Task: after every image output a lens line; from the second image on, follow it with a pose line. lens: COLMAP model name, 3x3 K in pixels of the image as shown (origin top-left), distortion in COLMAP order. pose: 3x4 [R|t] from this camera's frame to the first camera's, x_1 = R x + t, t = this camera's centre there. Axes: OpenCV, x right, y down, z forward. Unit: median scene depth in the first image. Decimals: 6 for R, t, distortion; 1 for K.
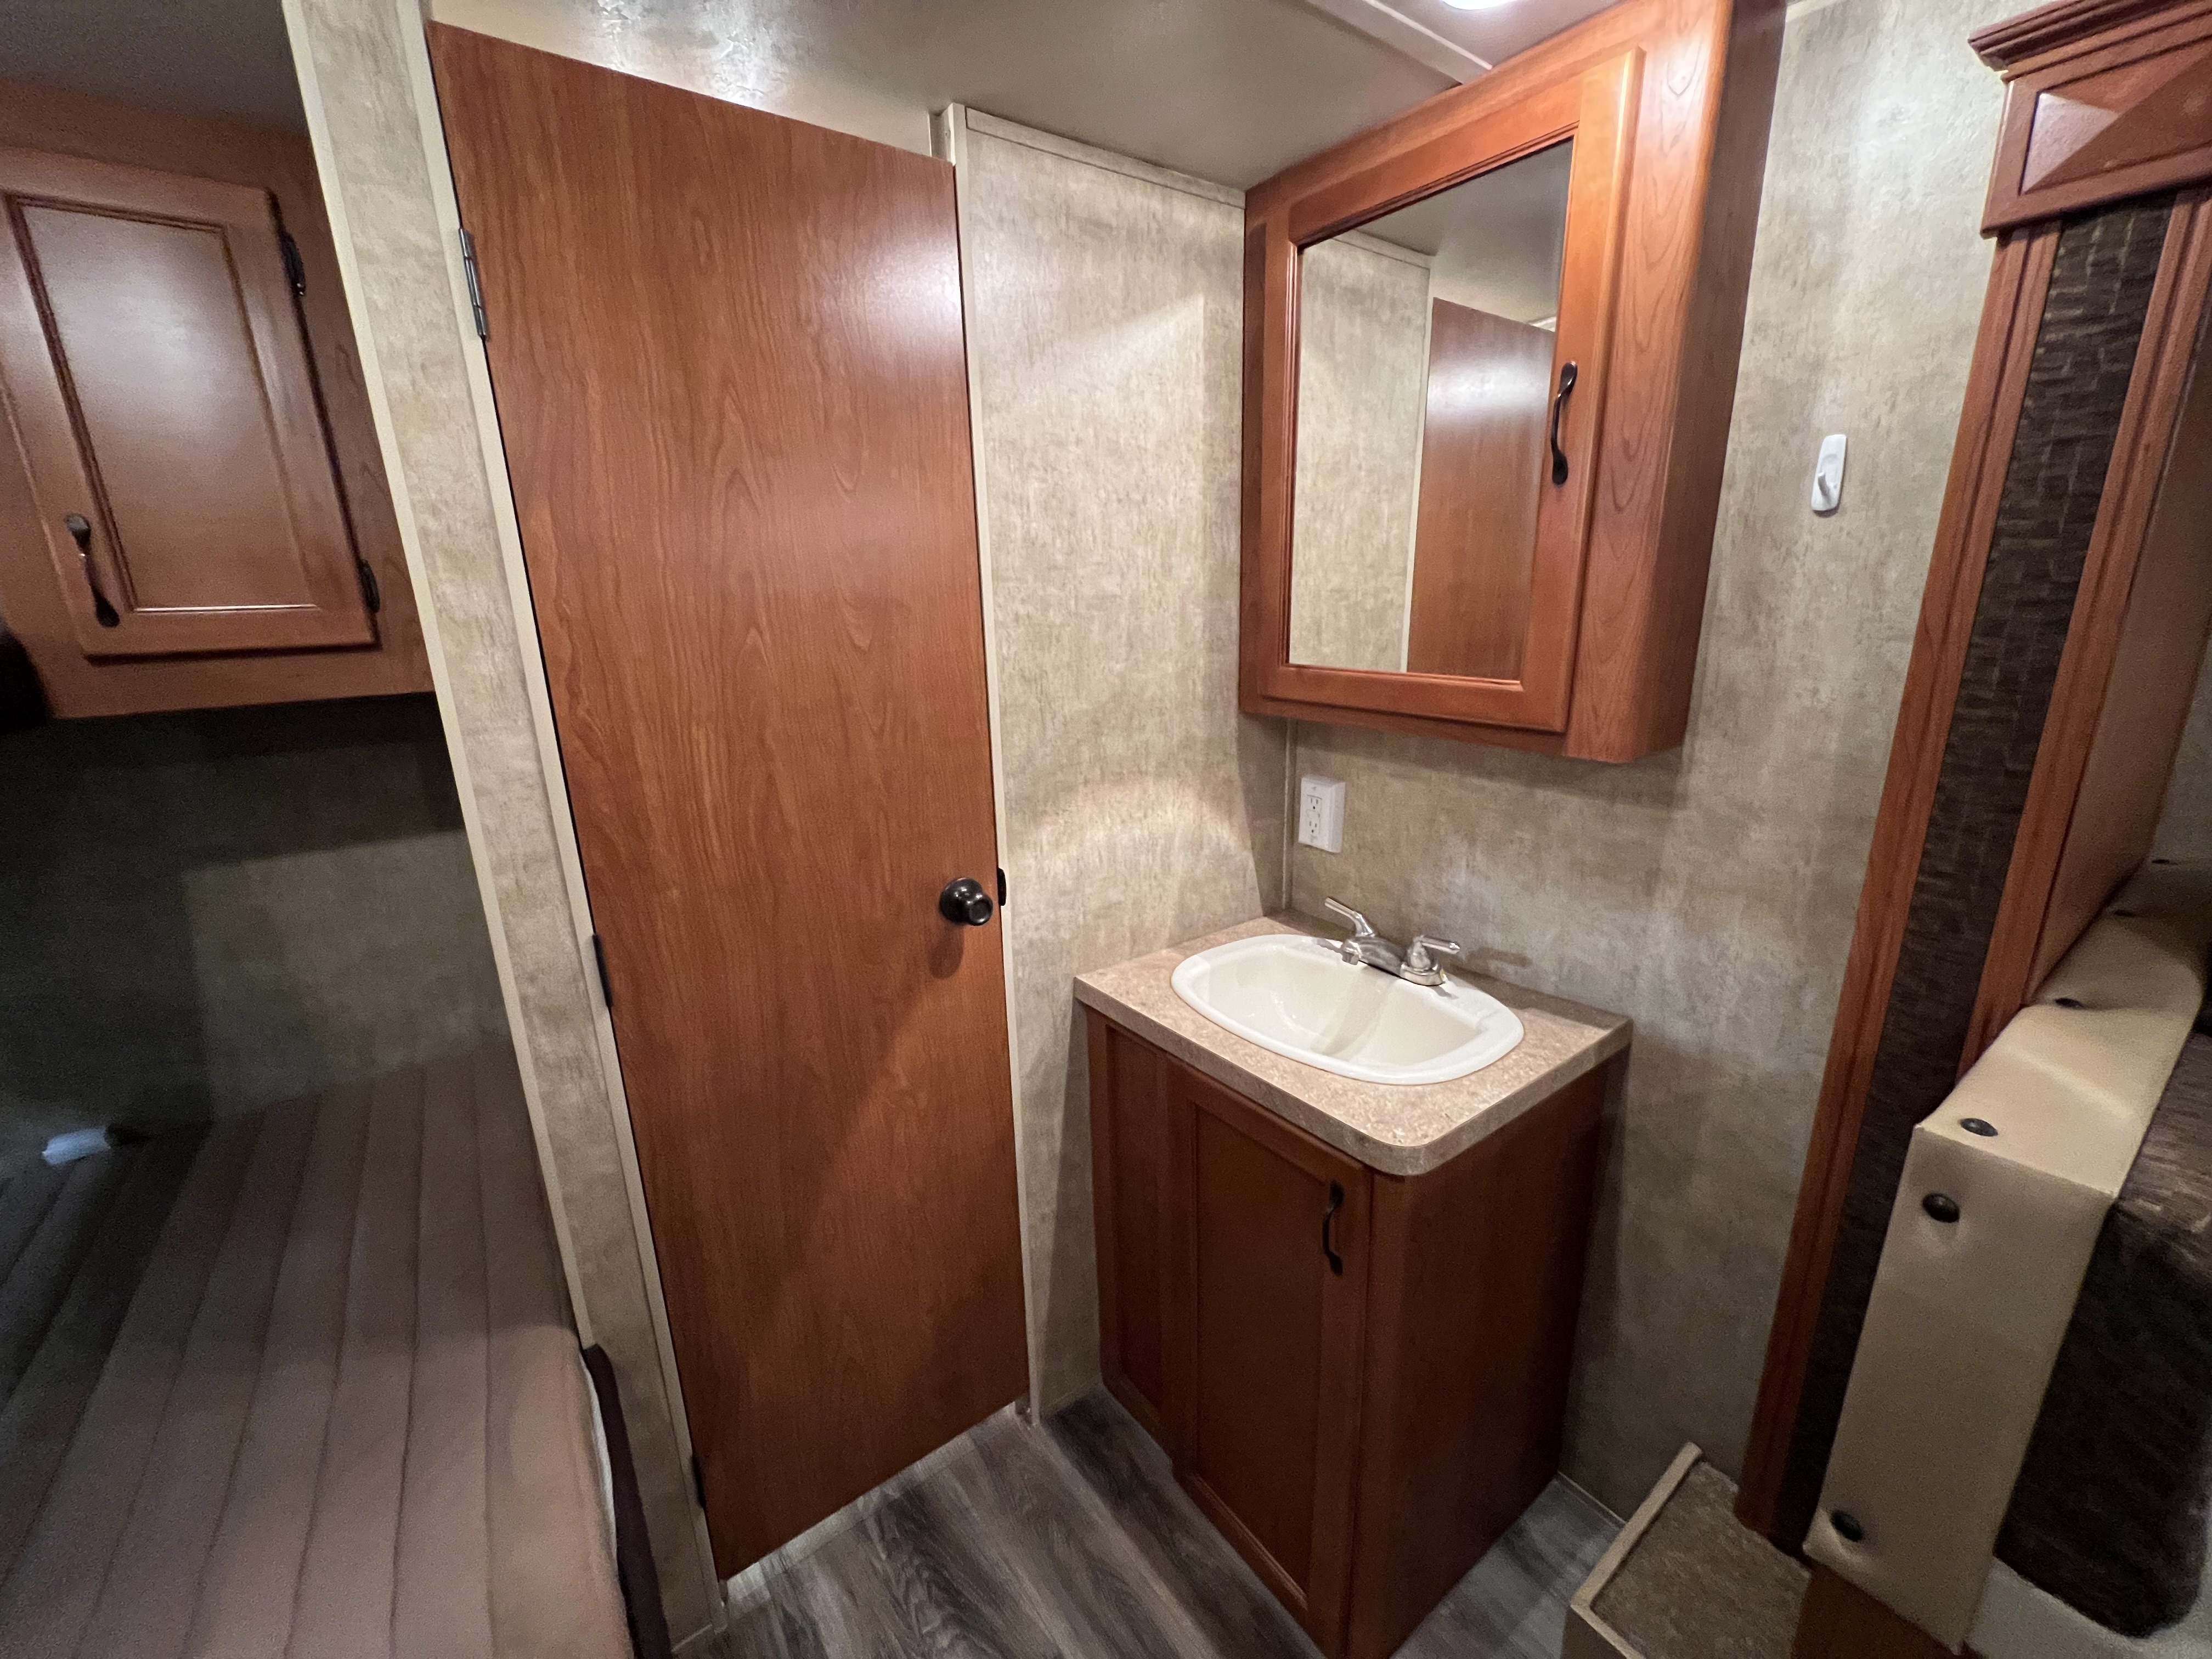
lens RADIAL K [[886.1, 0, 1100.8], [0, 886.1, 825.6], [0, 0, 1]] dist [-0.001792, 0.000522]
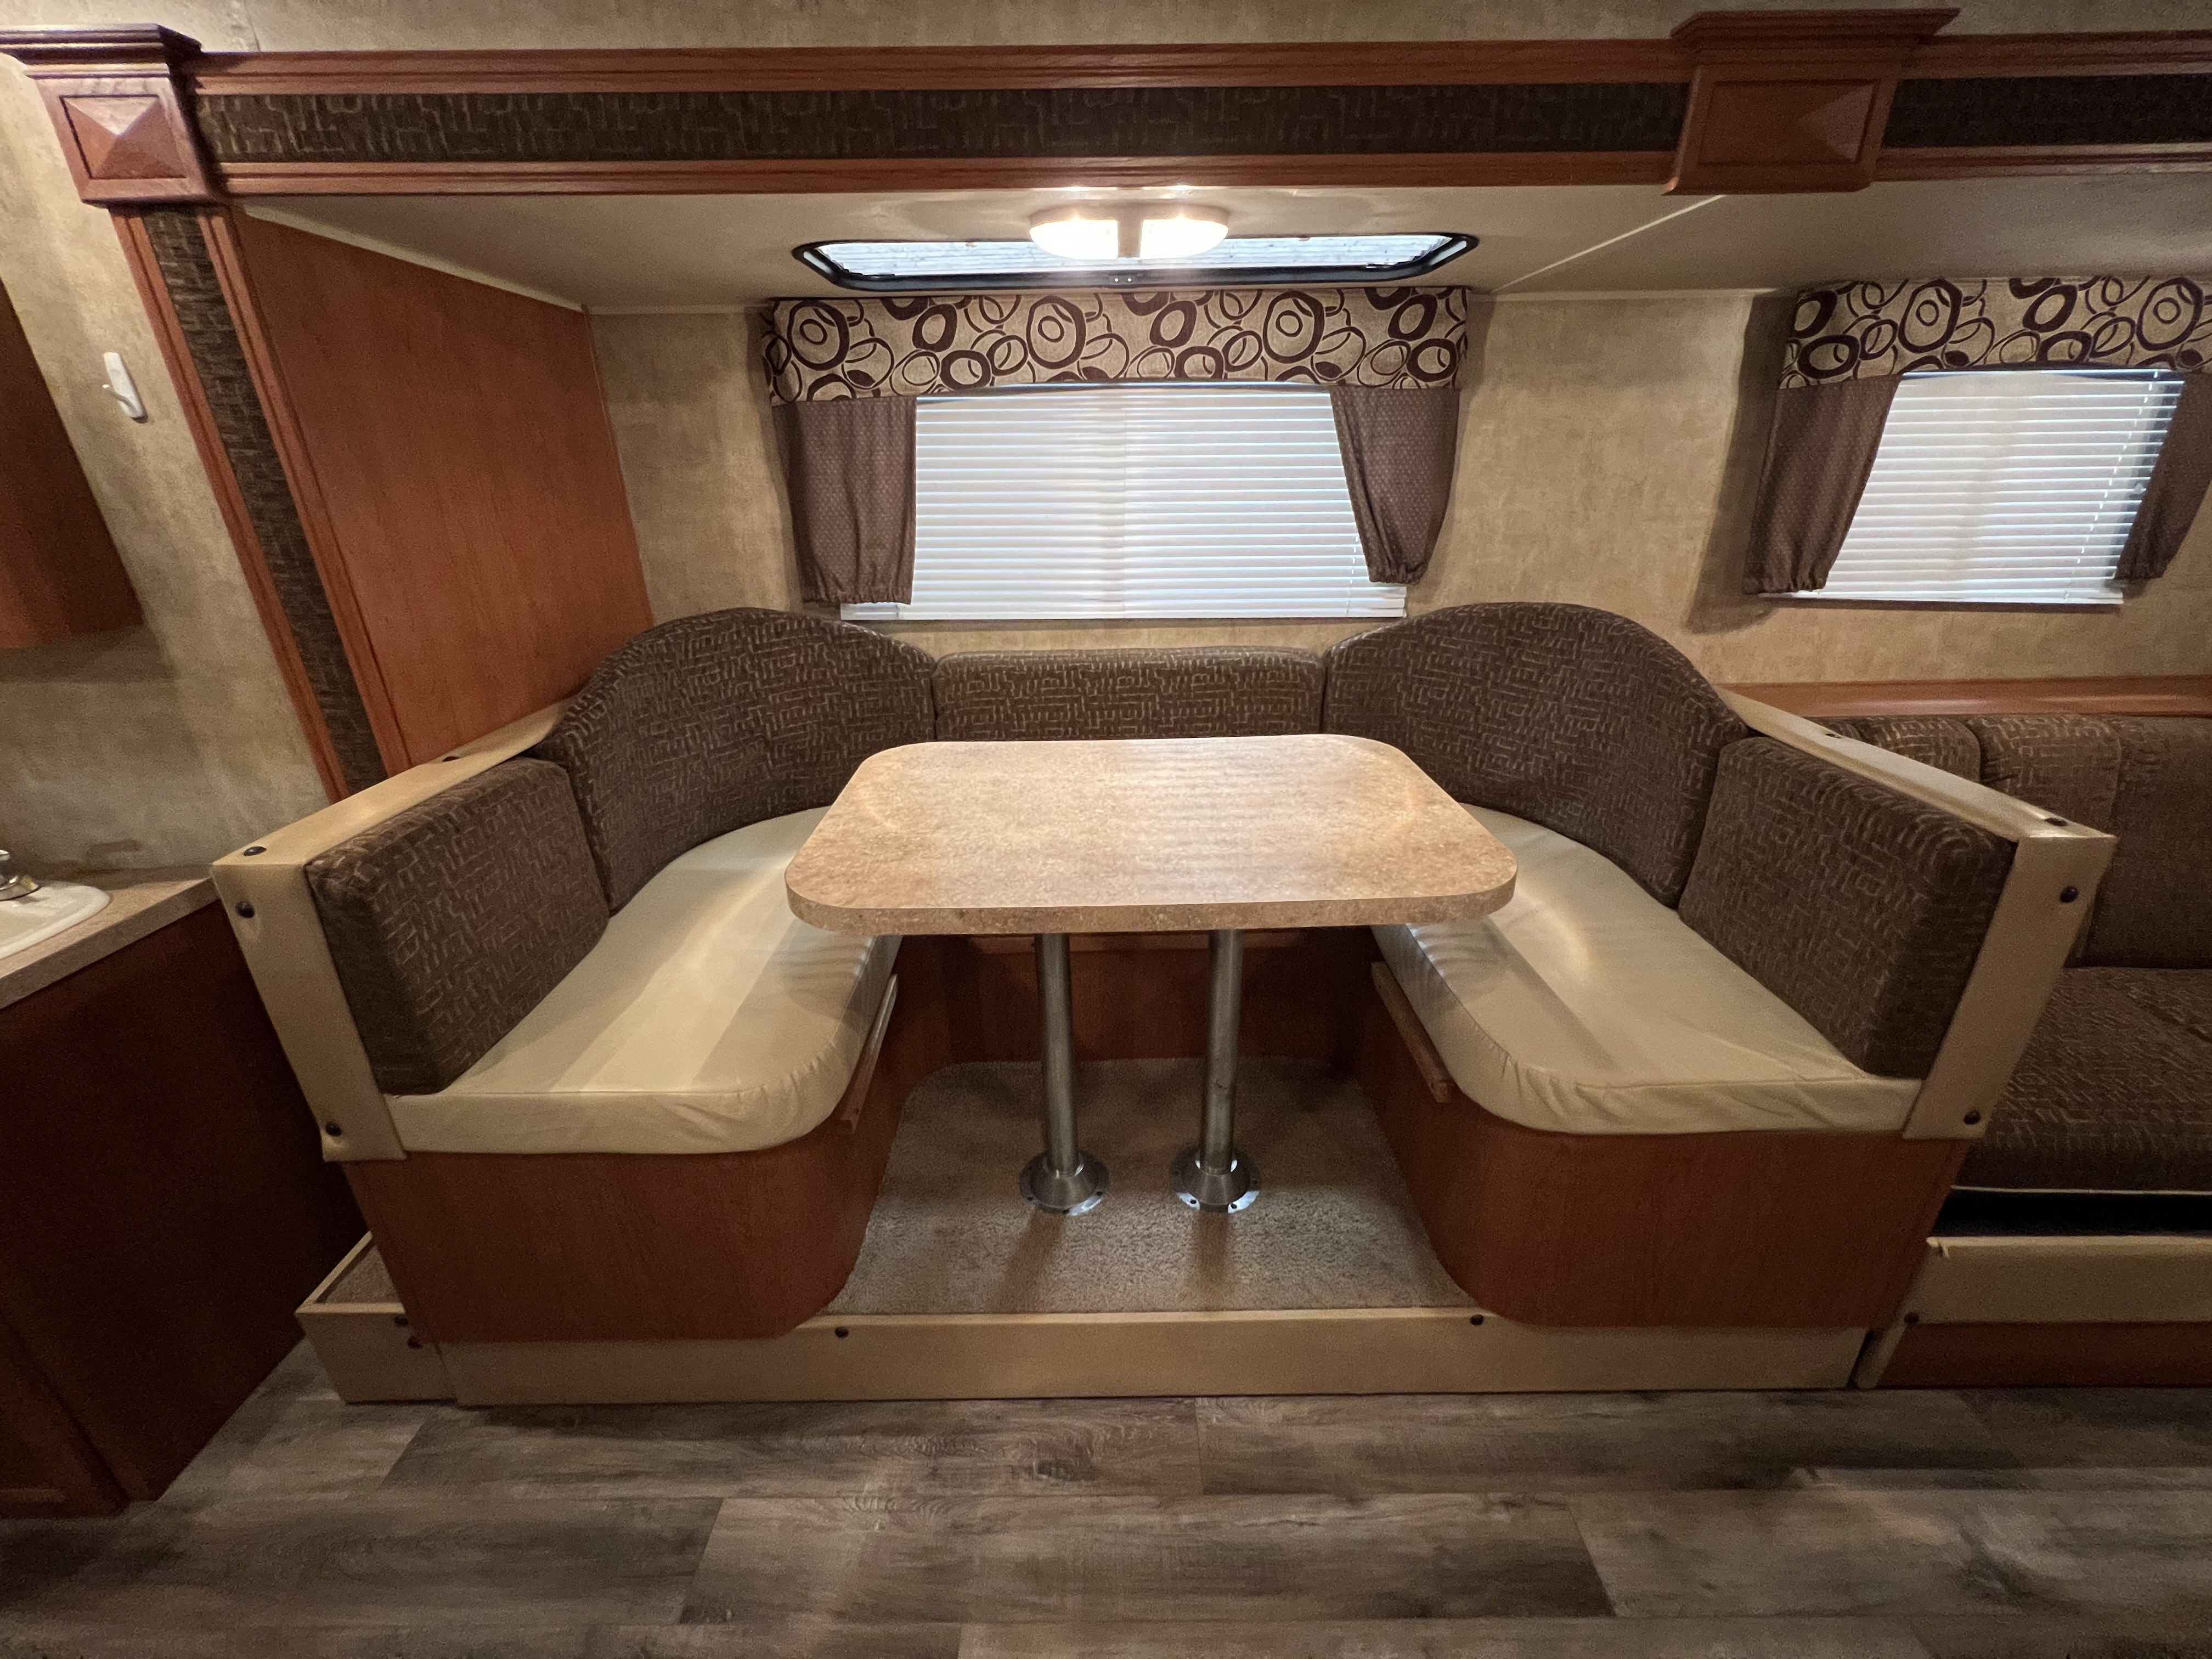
lens RADIAL K [[886.1, 0, 1100.8], [0, 886.1, 825.6], [0, 0, 1]] dist [-0.001792, 0.000522]
pose [[0.583892, -0.300184, 0.754294, 0.388275], [0.203308, 0.953588, 0.222117, 0.140872], [-0.785962, 0.023661, 0.617822, -0.612668]]
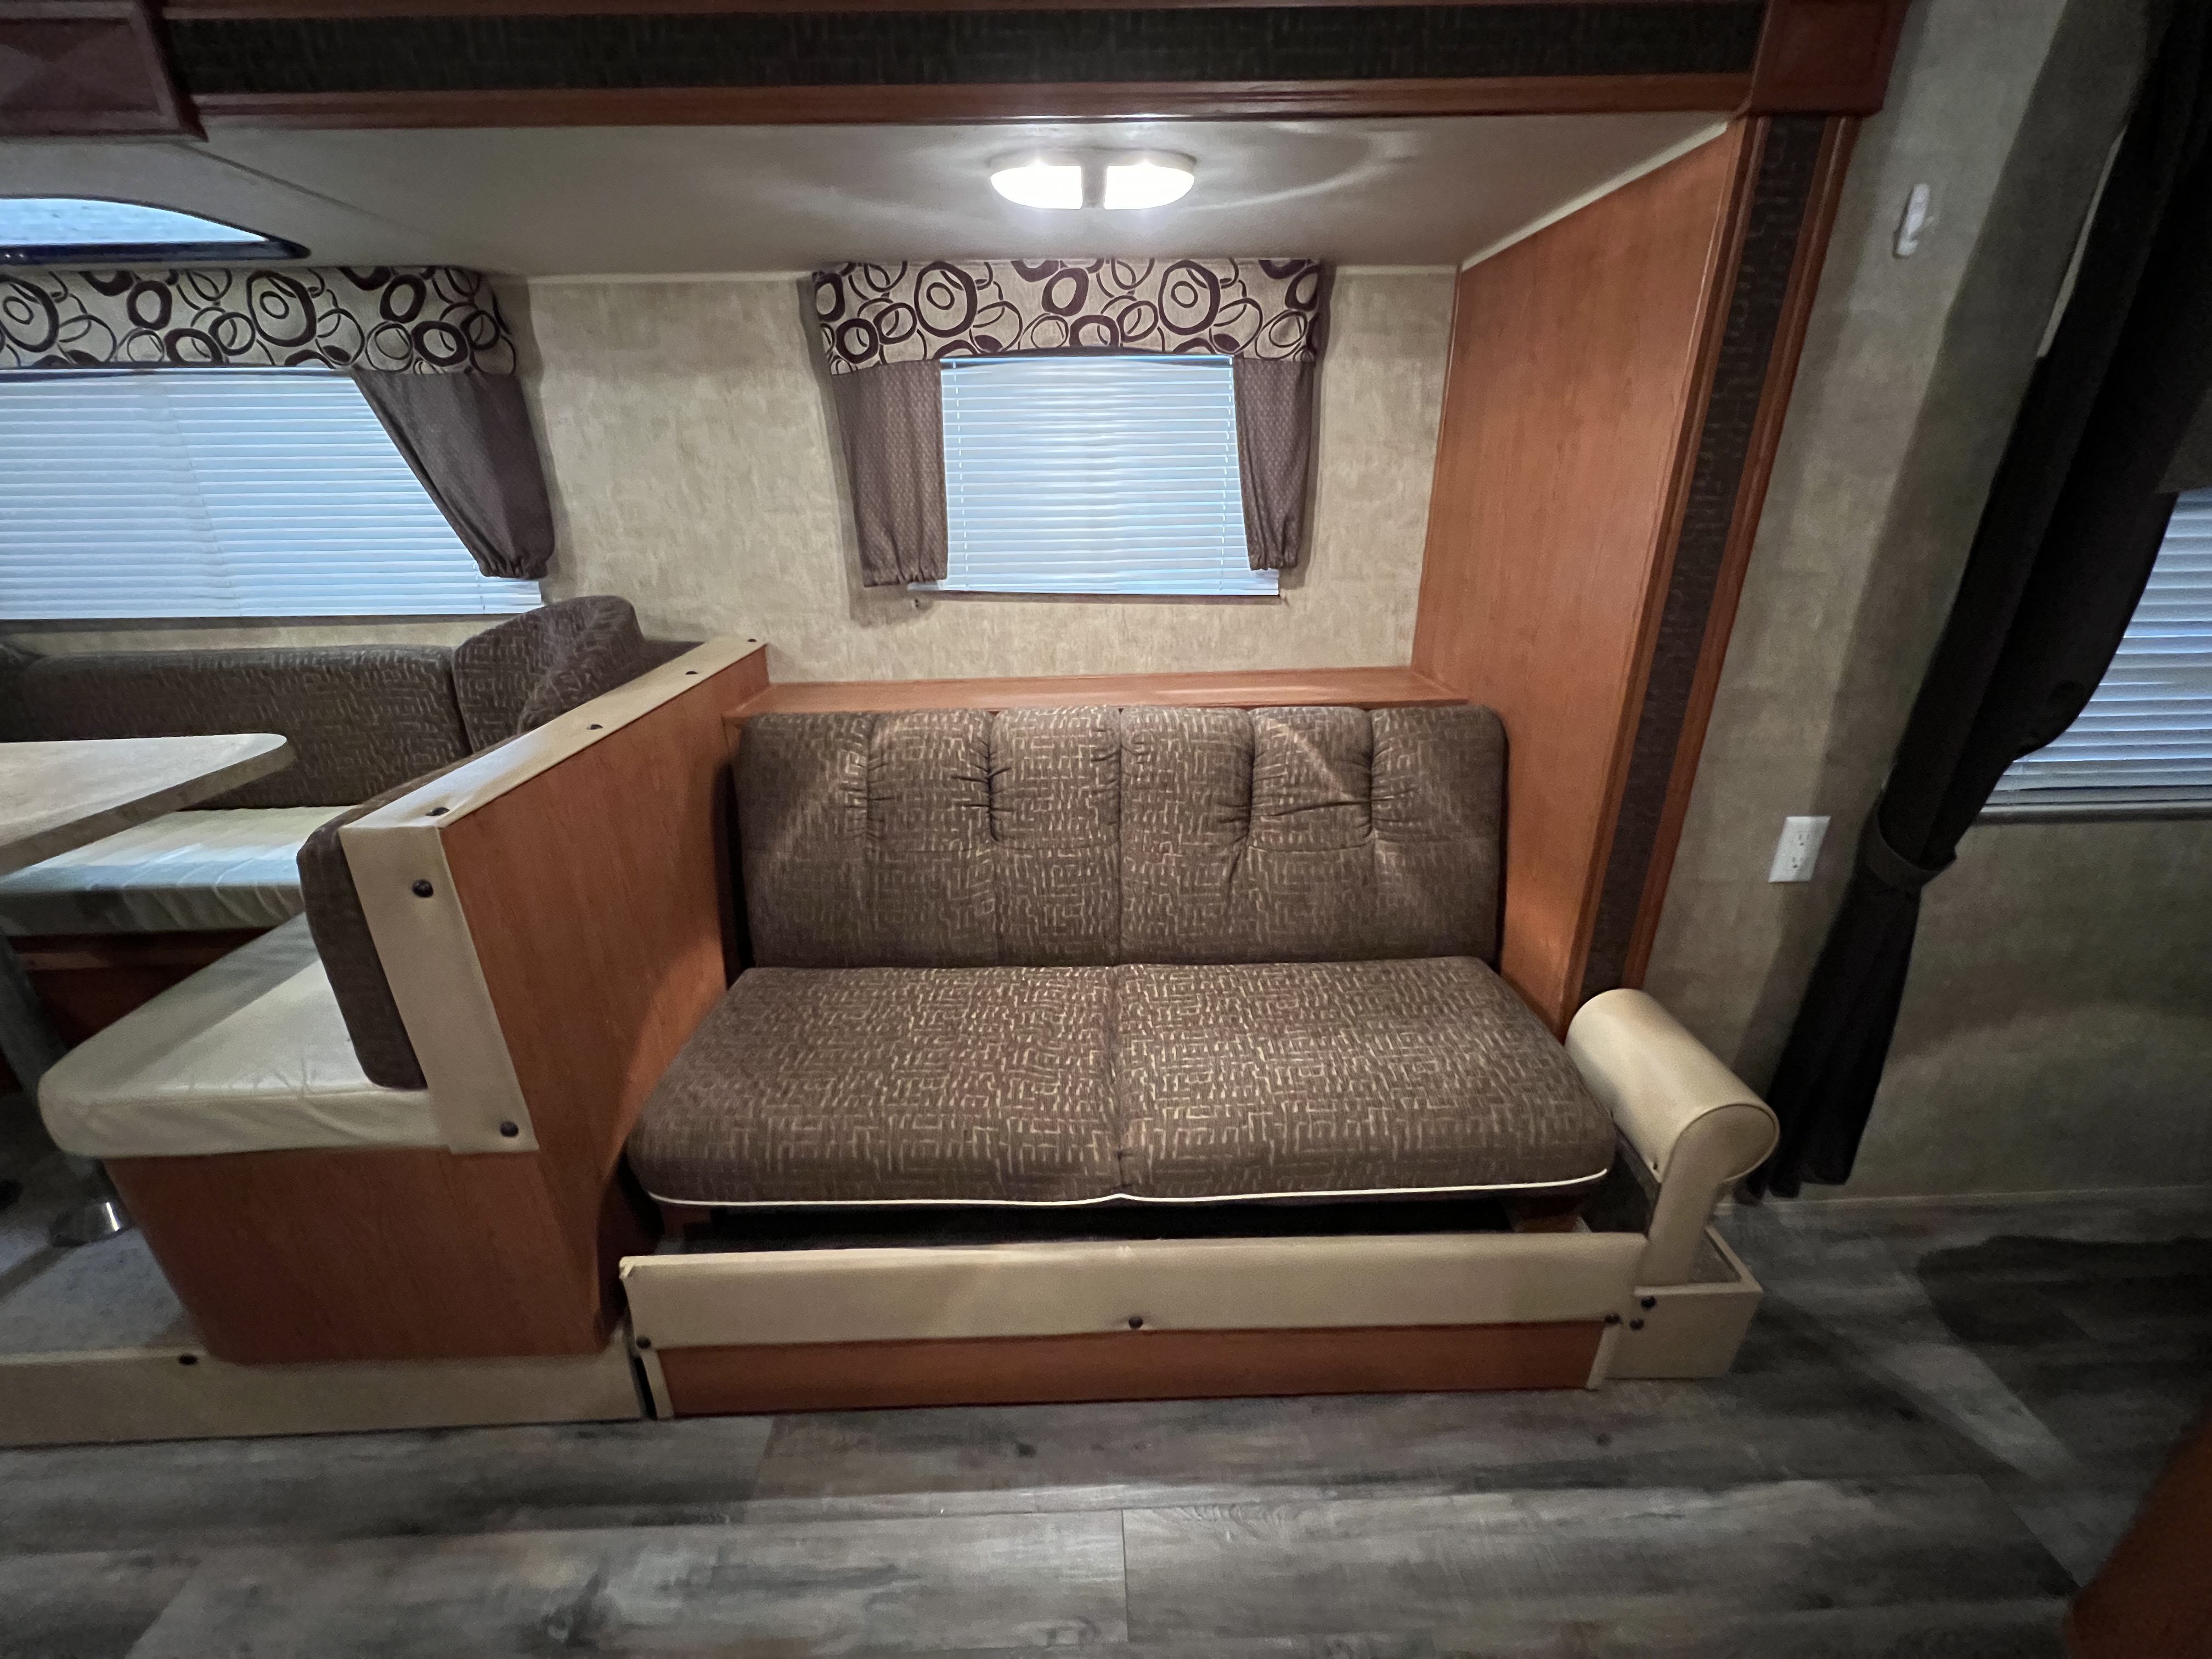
lens RADIAL K [[886.1, 0, 1100.8], [0, 886.1, 825.6], [0, 0, 1]] dist [-0.001792, 0.000522]
pose [[0.555244, -0.296415, 0.777073, 1.277122], [0.210290, 0.954009, 0.213648, 0.481262], [-0.804663, 0.044784, 0.592040, -1.757716]]
